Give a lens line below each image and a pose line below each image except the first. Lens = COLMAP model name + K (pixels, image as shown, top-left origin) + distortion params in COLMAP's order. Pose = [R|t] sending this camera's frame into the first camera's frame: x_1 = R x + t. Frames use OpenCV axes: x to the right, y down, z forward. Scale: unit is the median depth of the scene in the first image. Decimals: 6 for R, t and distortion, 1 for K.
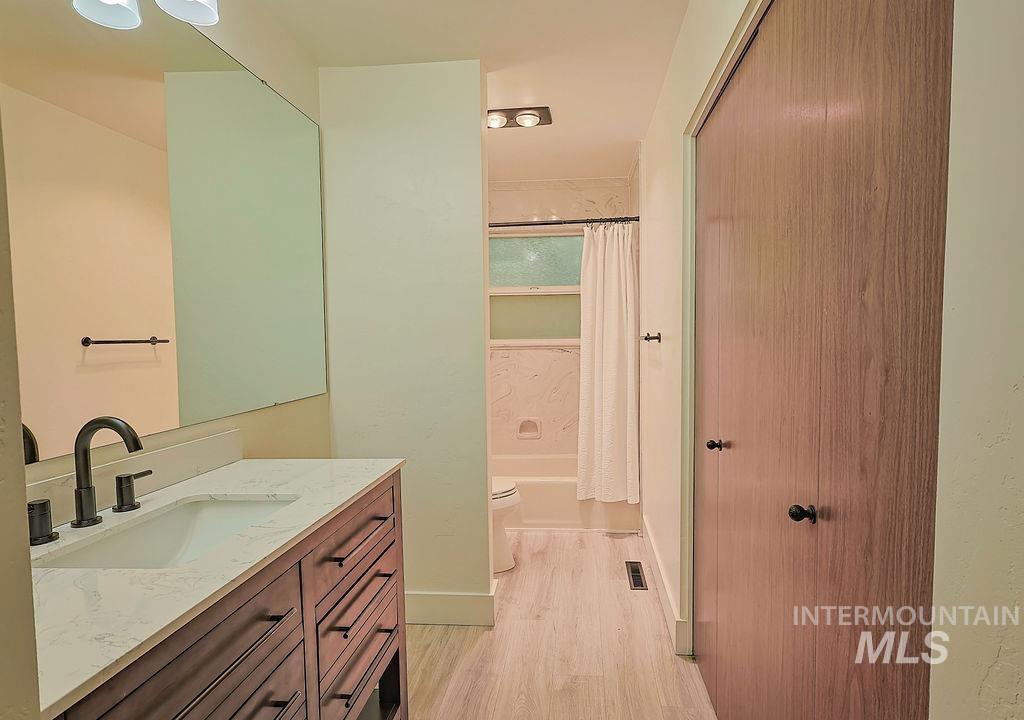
lens RADIAL K [[527.5, 0, 511.4], [0, 527.5, 368.3], [0, 0, 1]] dist [0.005858, 0.000448]
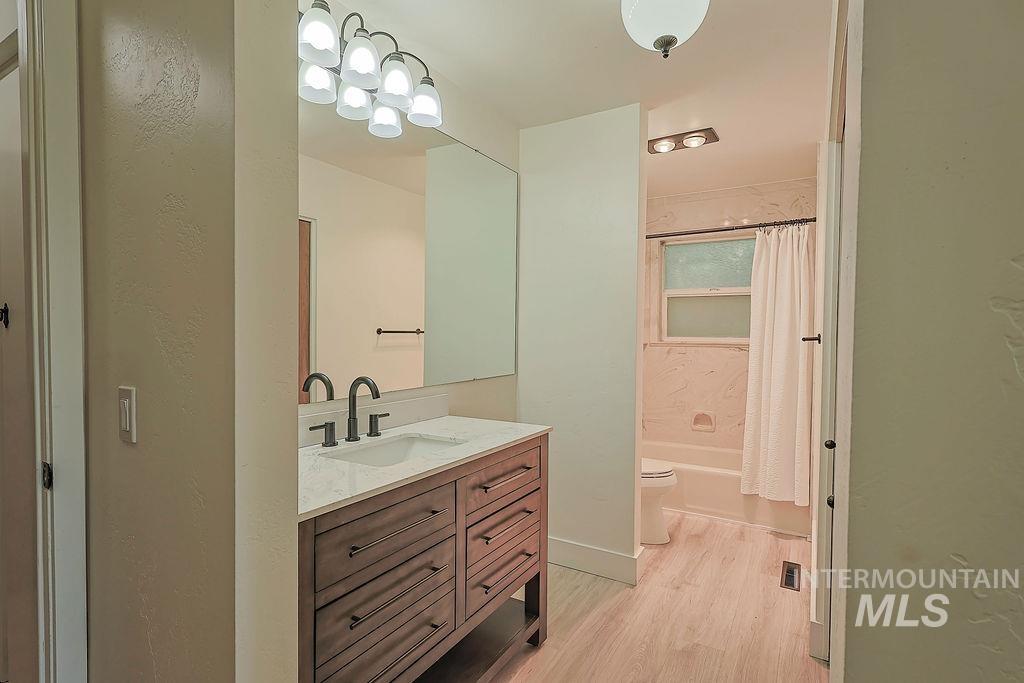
lens RADIAL K [[502.8, 0, 514.1], [0, 502.8, 345.6], [0, 0, 1]] dist [-0.001503, 0.000378]
pose [[0.892258, 0.033037, -0.450316, 0.192166], [-0.047899, 0.998618, -0.021645, 0.002864], [0.448979, 0.040883, 0.892607, -0.107759]]
